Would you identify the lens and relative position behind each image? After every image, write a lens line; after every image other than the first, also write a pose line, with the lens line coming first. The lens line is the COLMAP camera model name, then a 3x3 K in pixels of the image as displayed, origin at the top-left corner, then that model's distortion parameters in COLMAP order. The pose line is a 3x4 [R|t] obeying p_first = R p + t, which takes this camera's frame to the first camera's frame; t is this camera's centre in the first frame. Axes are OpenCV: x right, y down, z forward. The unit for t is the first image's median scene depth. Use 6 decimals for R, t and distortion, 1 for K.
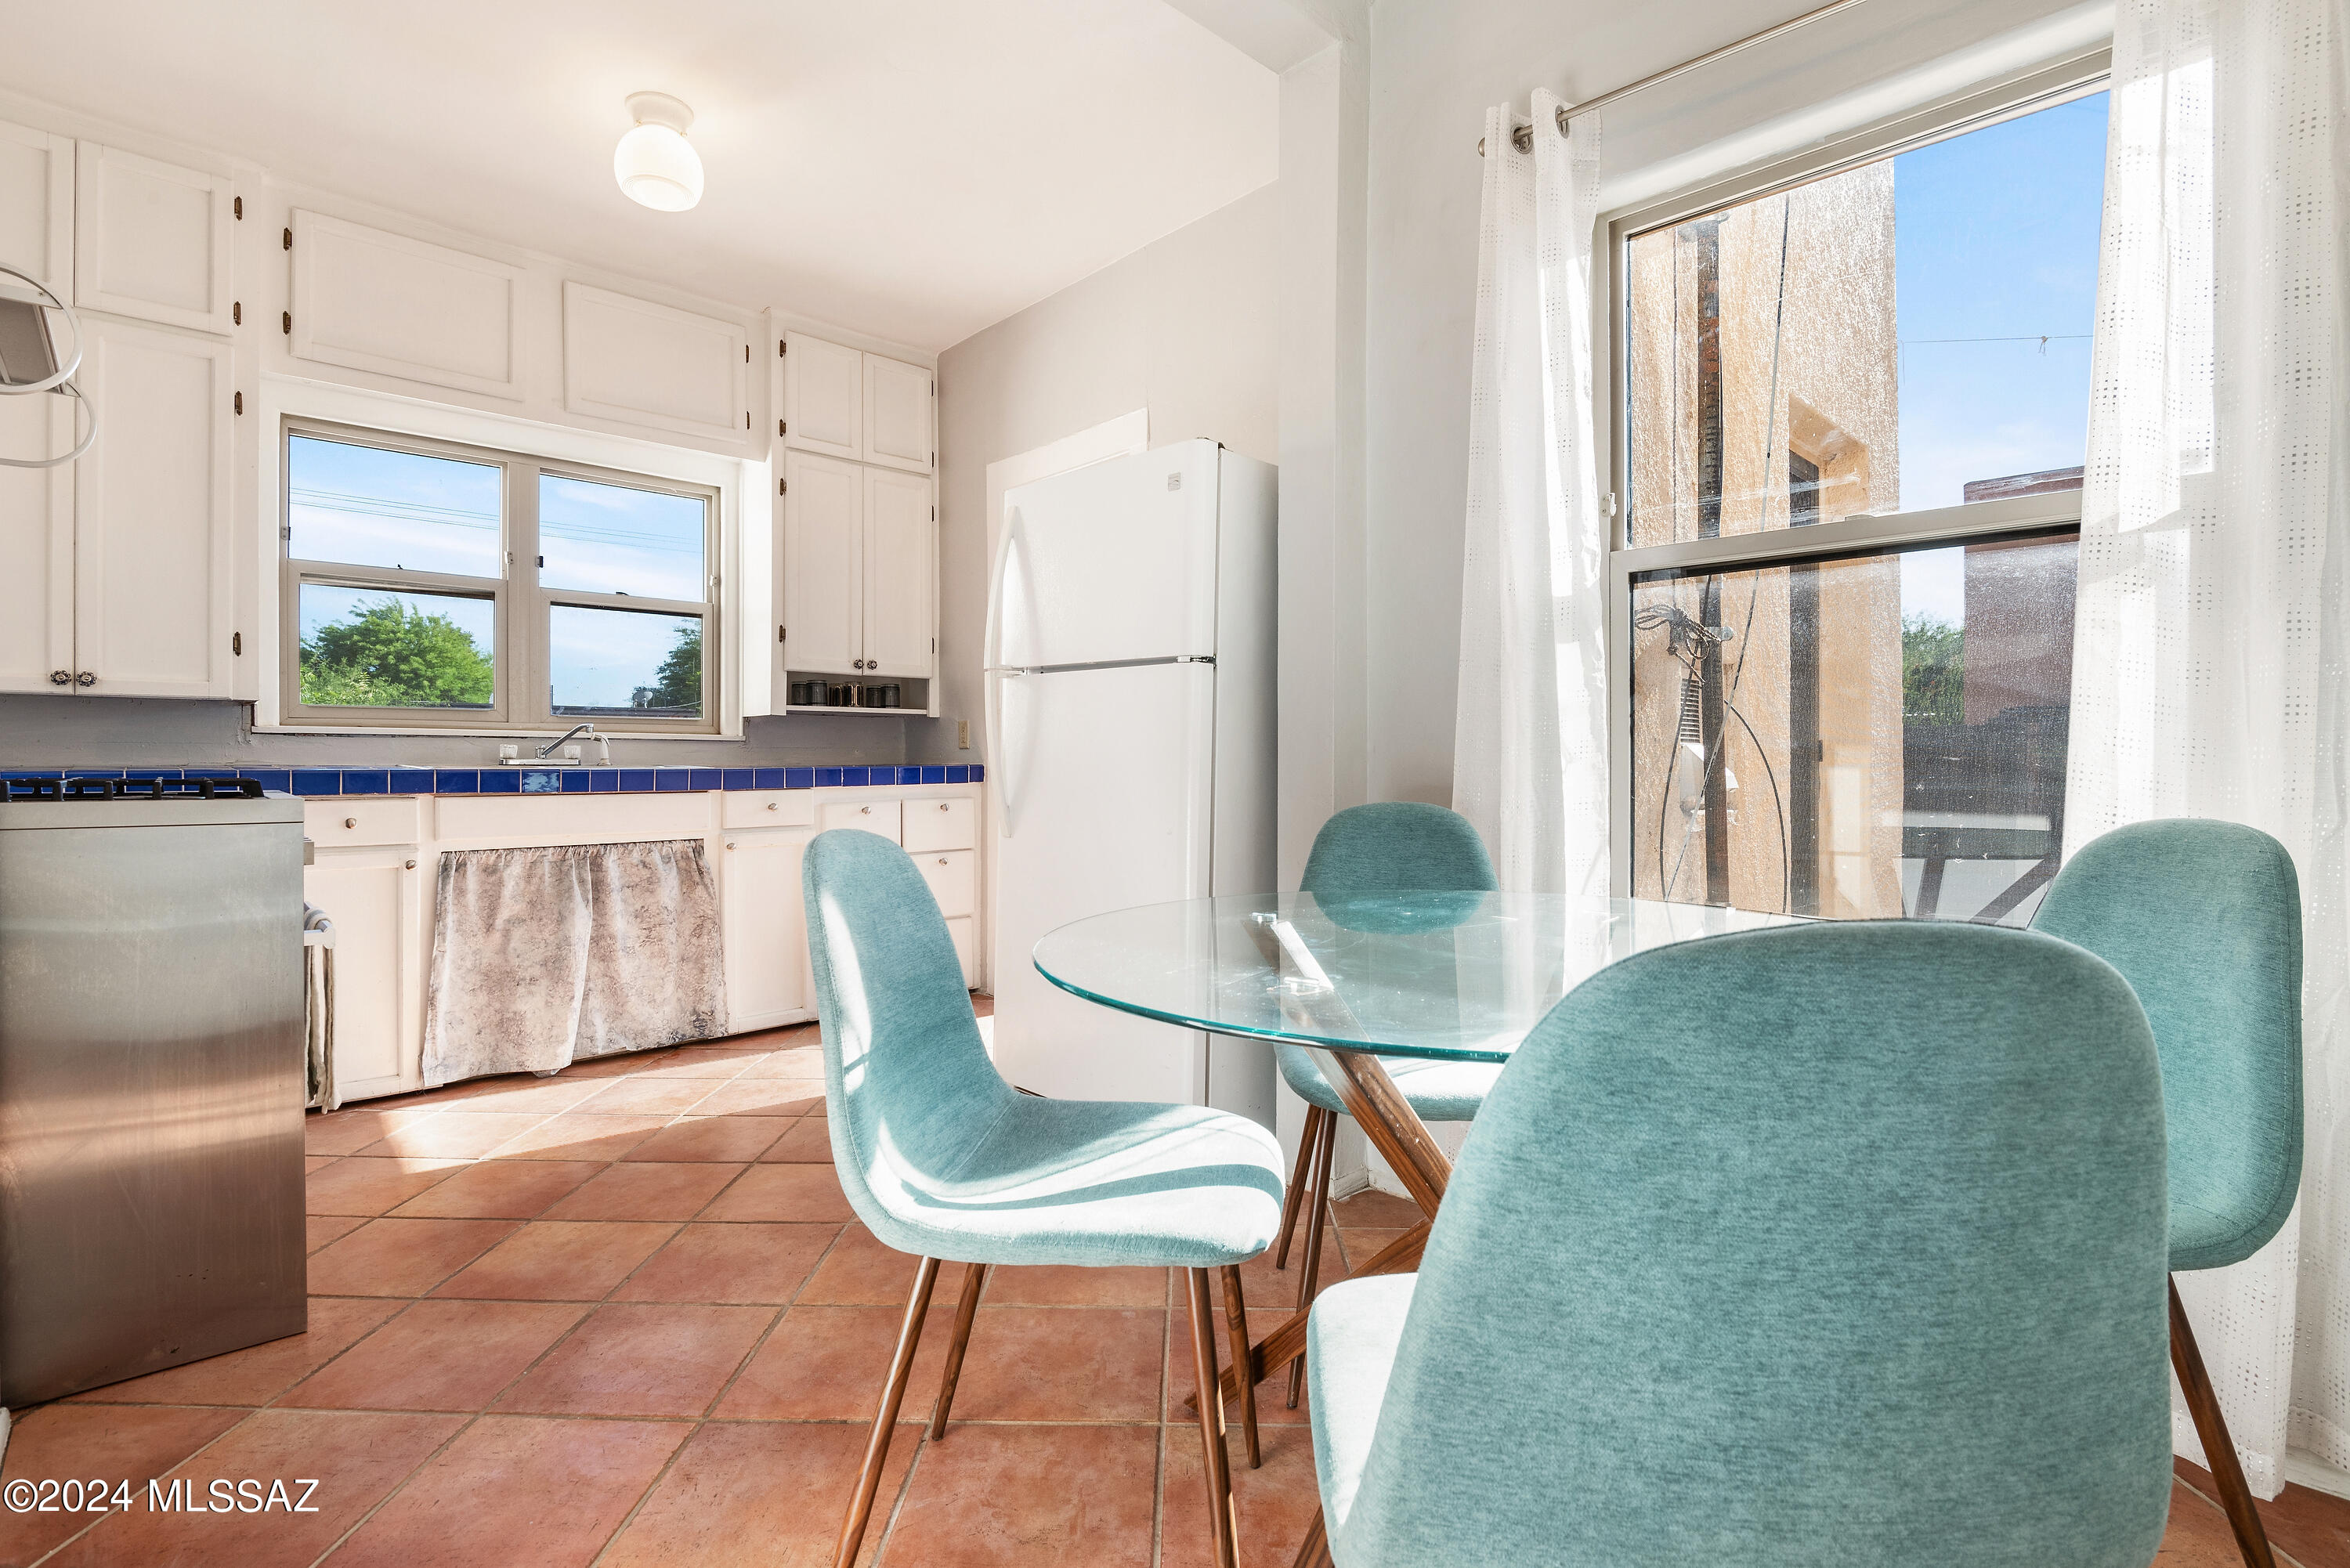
lens RADIAL K [[1096.5, 0, 1187.1], [0, 1096.5, 763.1], [0, 0, 1]] dist [-0.010168, -0.000731]
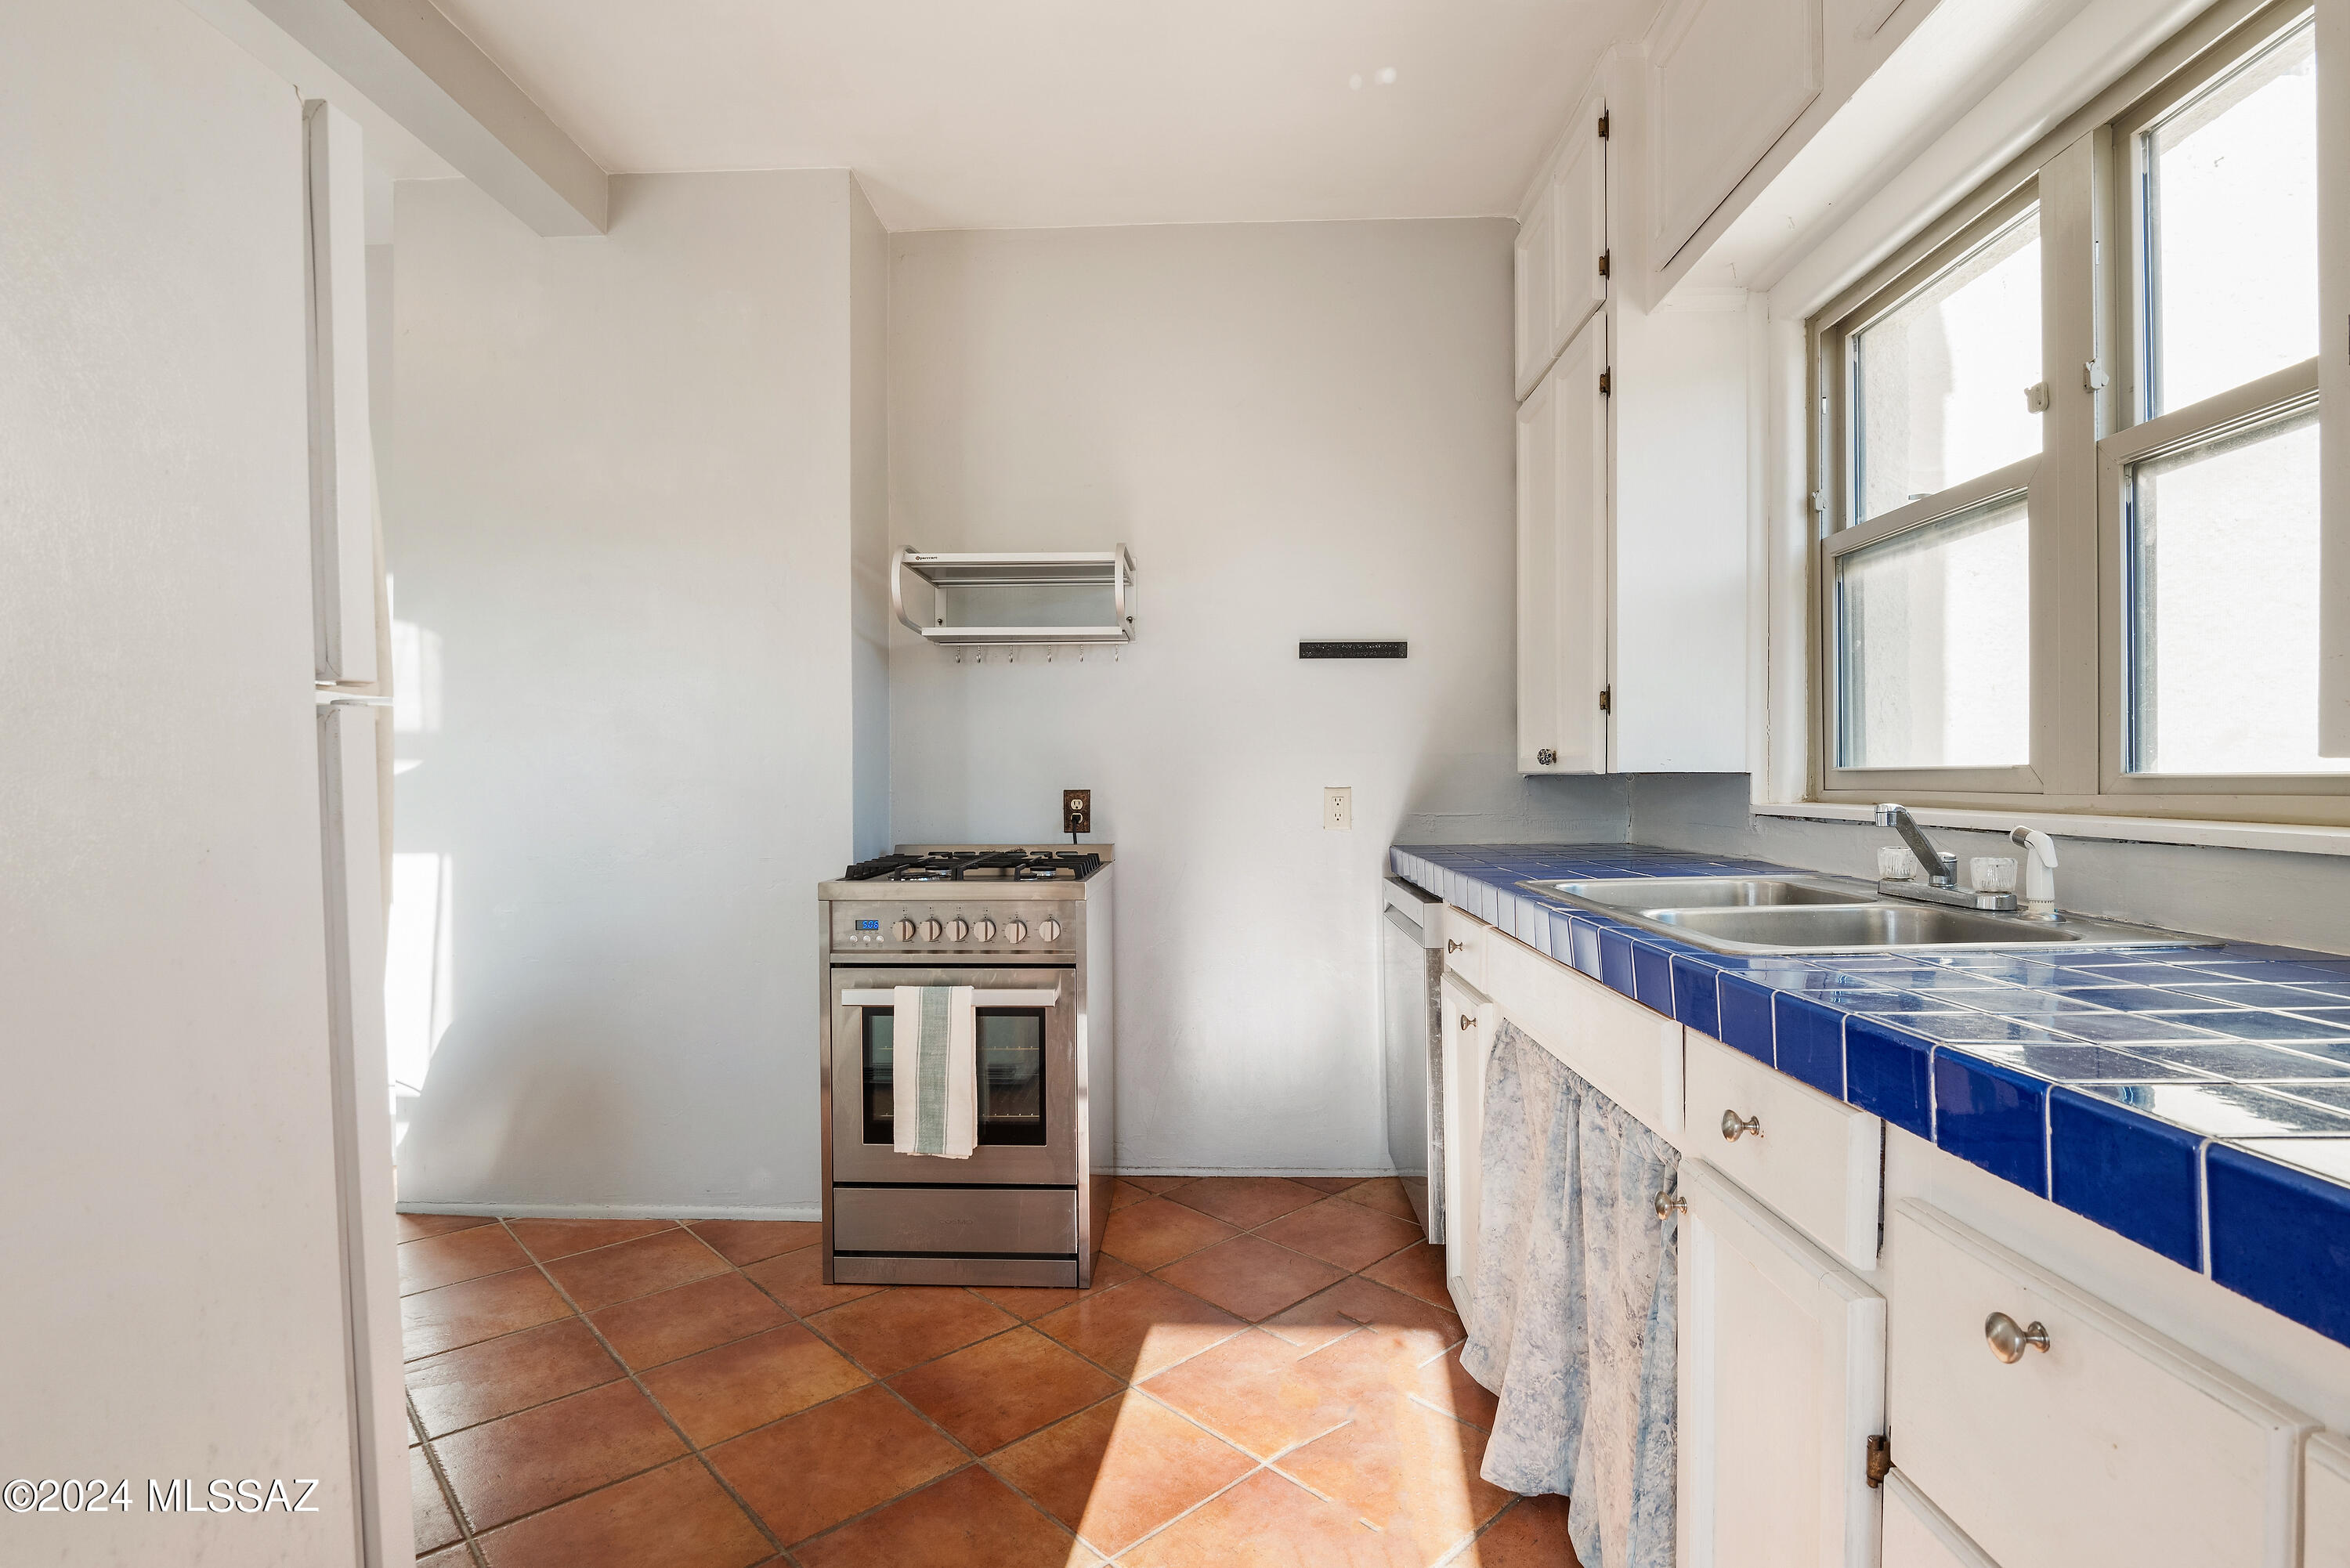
lens RADIAL K [[1153.3, 0, 1173.7], [0, 1153.3, 779.8], [0, 0, 1]] dist [-0.001306, -0.000146]
pose [[-0.734209, 0.001781, -0.678921, -0.081144], [0.000311, 0.999997, 0.002288, -0.043663], [0.678924, 0.001469, -0.734207, 1.082548]]
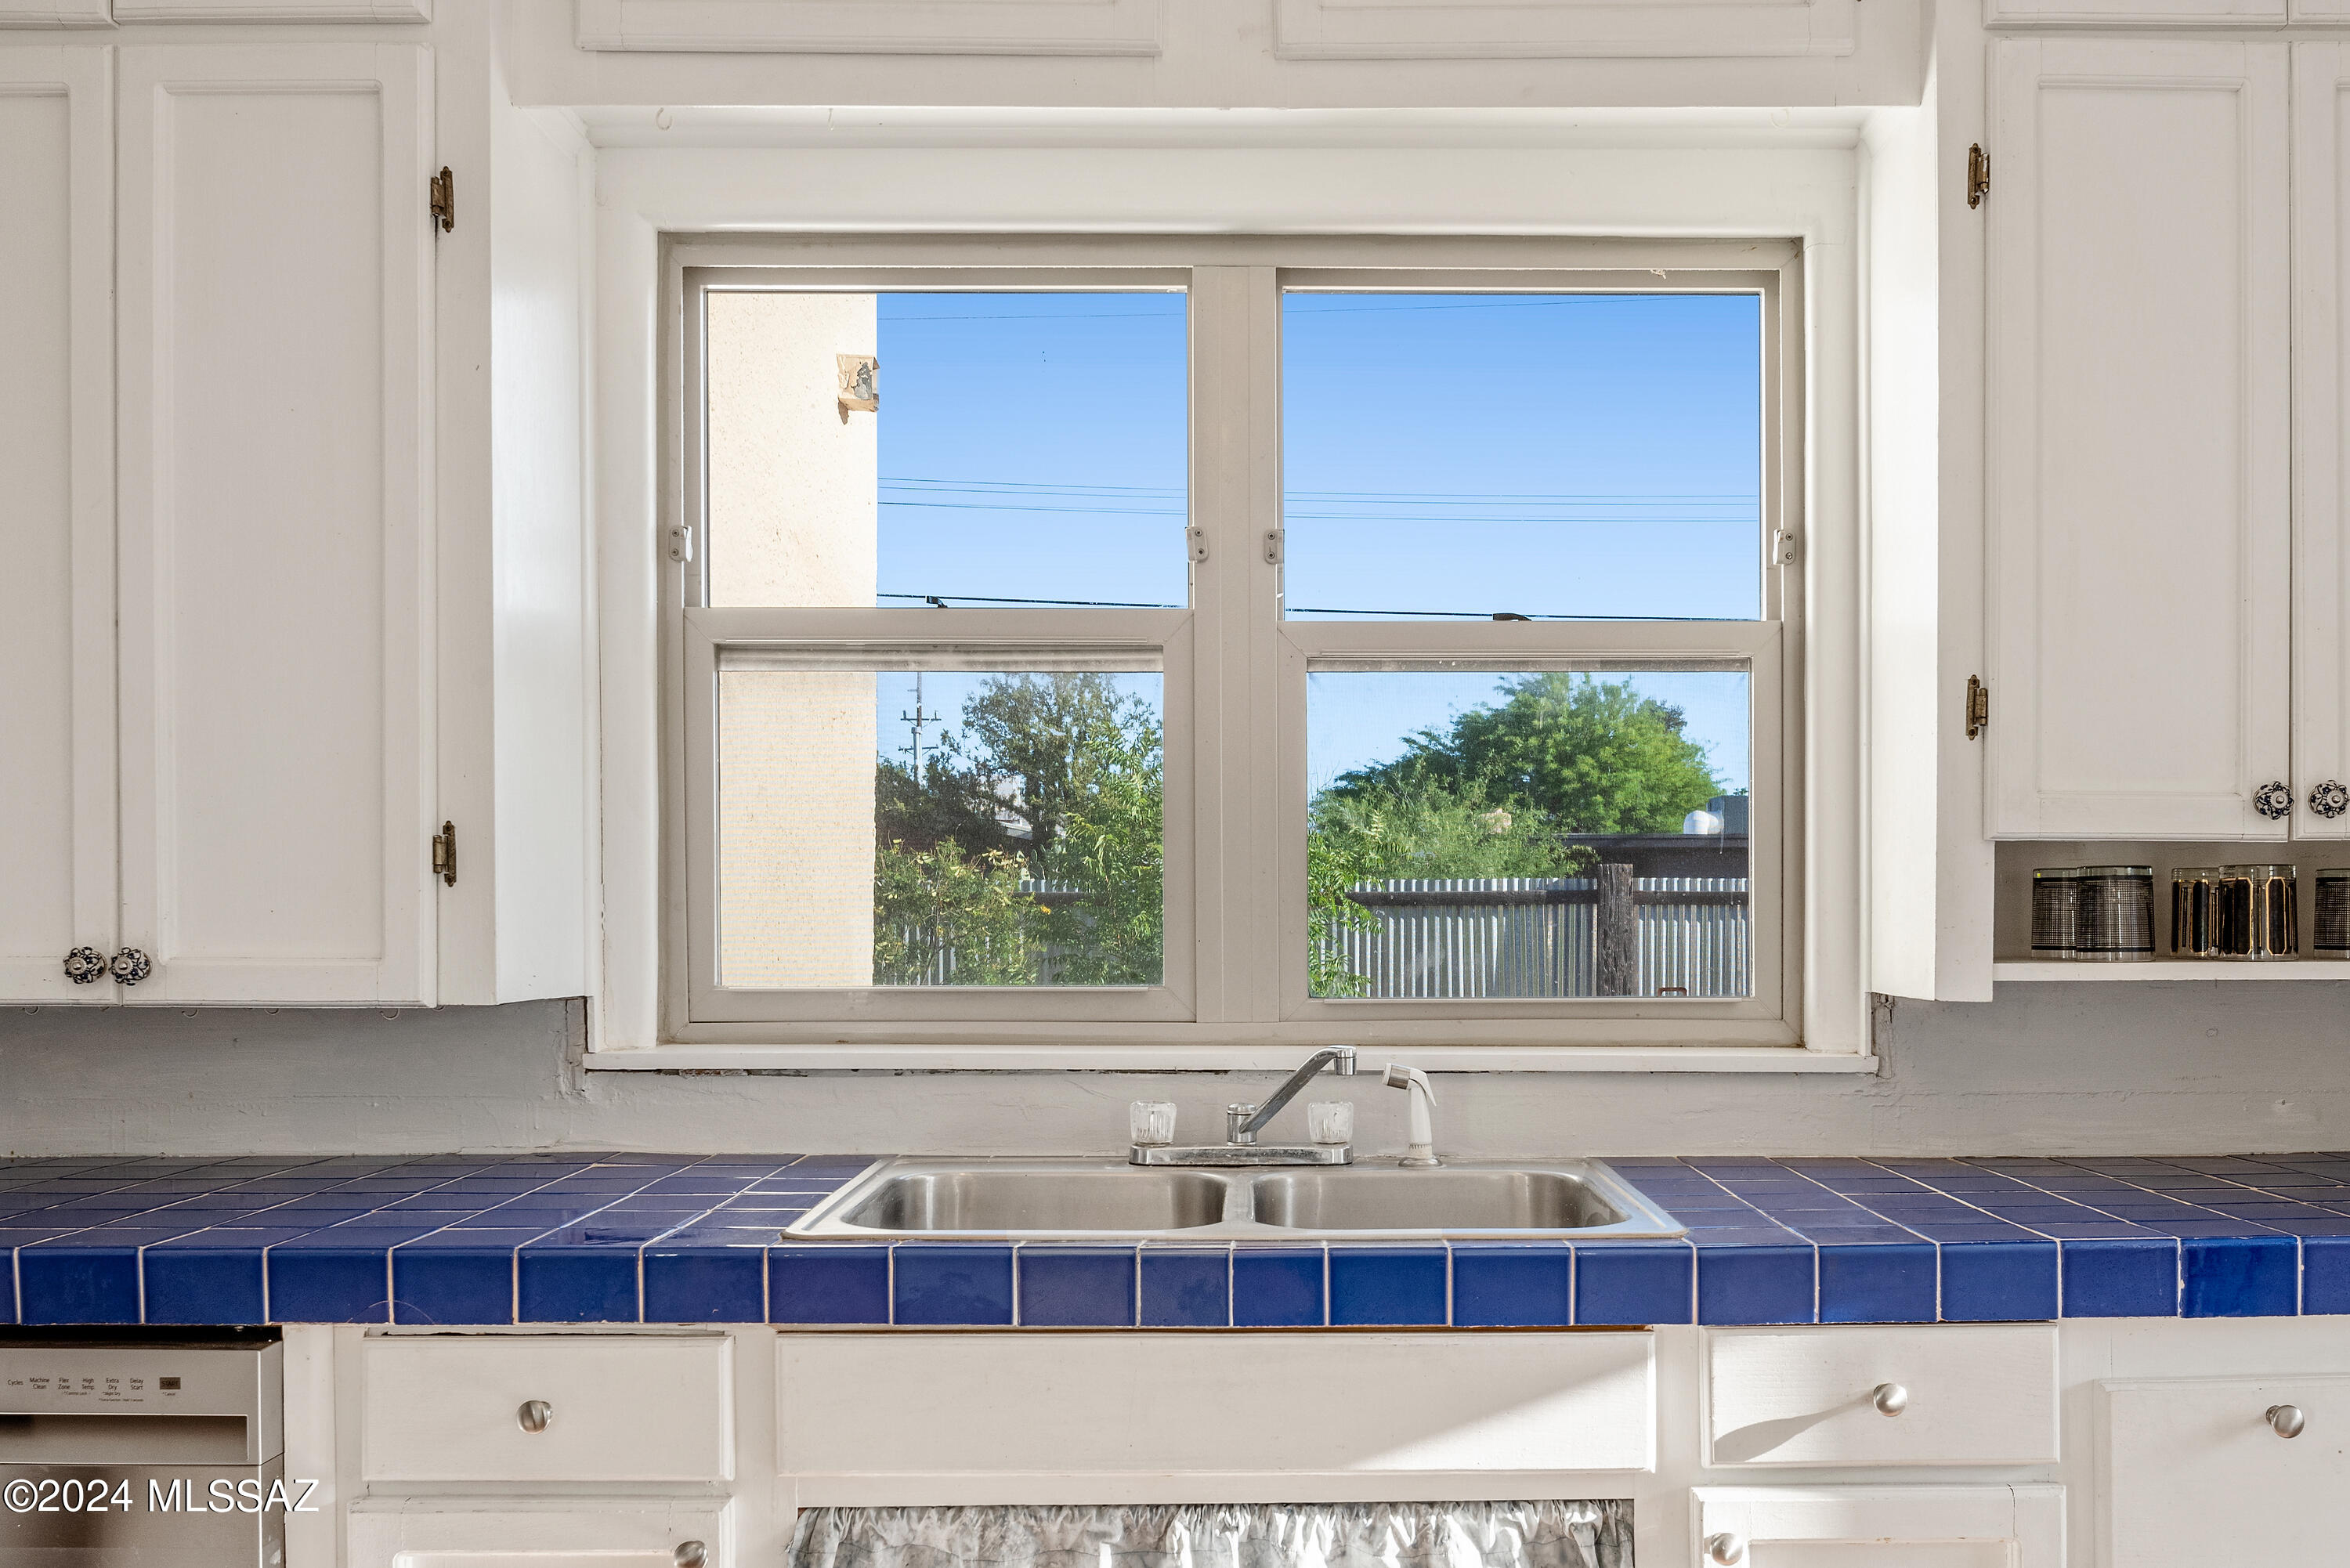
lens RADIAL K [[2229.4, 0, 1241.8], [0, 2229.4, 912.2], [0, 0, 1]] dist [-0.003541, 0.000000]
pose [[0.718377, -0.004401, -0.695640, -0.121012], [-0.002863, 0.999953, -0.009283, -0.065117], [0.695648, 0.008661, 0.718330, 0.502994]]
